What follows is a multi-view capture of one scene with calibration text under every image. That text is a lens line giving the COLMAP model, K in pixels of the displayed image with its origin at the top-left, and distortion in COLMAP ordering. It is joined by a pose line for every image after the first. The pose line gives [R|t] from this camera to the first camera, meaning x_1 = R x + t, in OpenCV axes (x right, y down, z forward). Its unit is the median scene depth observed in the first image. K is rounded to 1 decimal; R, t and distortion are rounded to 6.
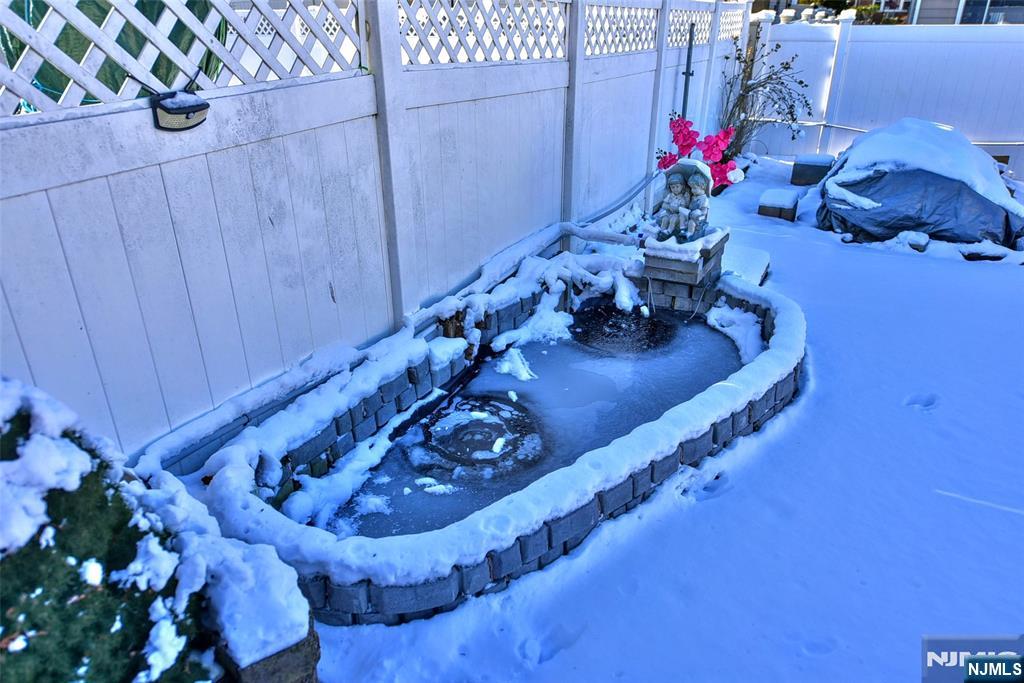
lens RADIAL K [[692.7, 0, 511.4], [0, 692.7, 342.7], [0, 0, 1]] dist [-0.000317, 0.001530]
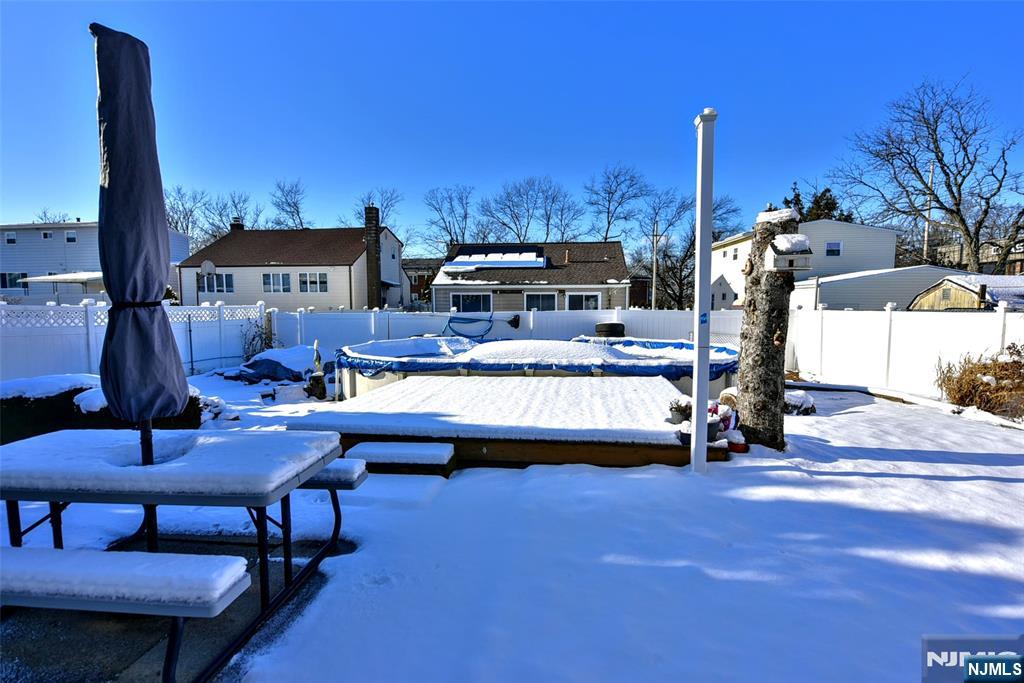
lens RADIAL K [[488.2, 0, 516.9], [0, 488.2, 340.7], [0, 0, 1]] dist [0.000685, -0.000095]
pose [[0.932205, -0.024903, 0.361072, 0.822379], [0.151508, 0.932863, -0.326821, 0.518499], [-0.328692, 0.359370, 0.873393, -1.198091]]
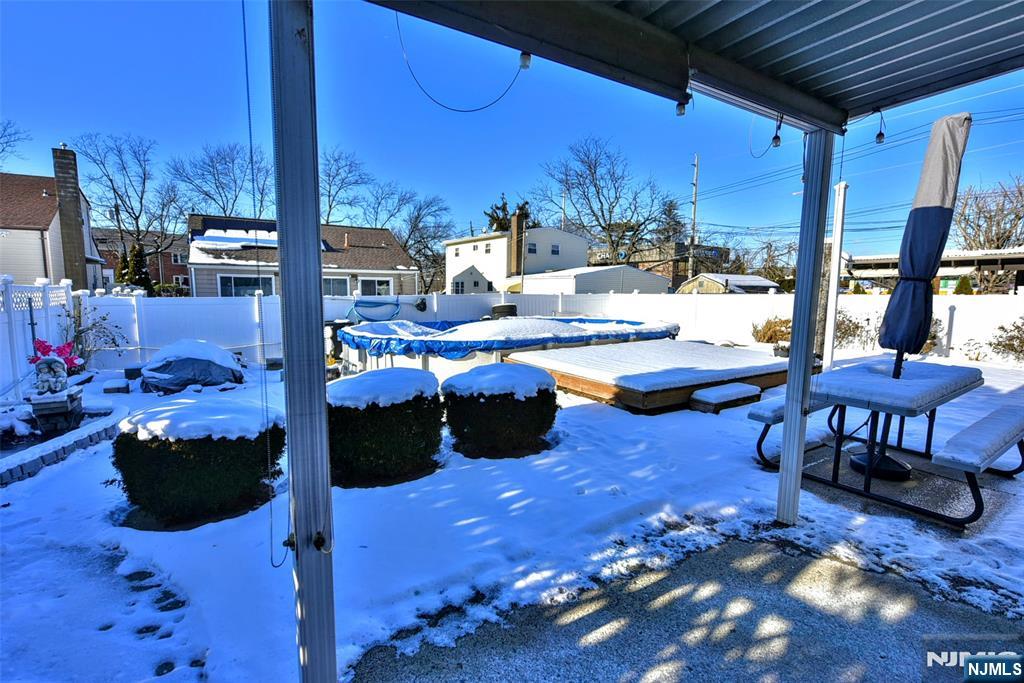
lens RADIAL K [[469.7, 0, 516.1], [0, 469.7, 344.2], [0, 0, 1]] dist [-0.004270, -0.000260]
pose [[0.492121, -0.090817, 0.865777, -0.184481], [0.362332, 0.925671, -0.108855, 0.248415], [-0.791538, 0.367269, 0.488447, -0.567425]]
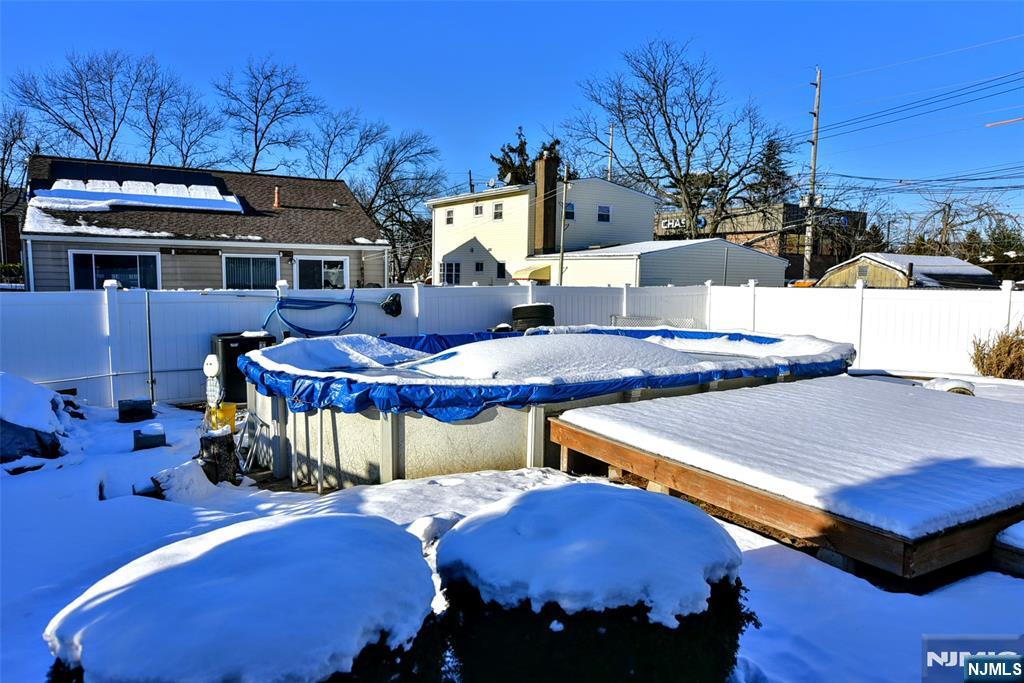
lens RADIAL K [[692.7, 0, 516.3], [0, 692.7, 345.9], [0, 0, 1]] dist [-0.000317, 0.001530]
pose [[0.513192, -0.076947, 0.854818, 0.086501], [0.352175, 0.927144, -0.127972, 0.131842], [-0.782692, 0.366719, 0.502902, -0.369292]]
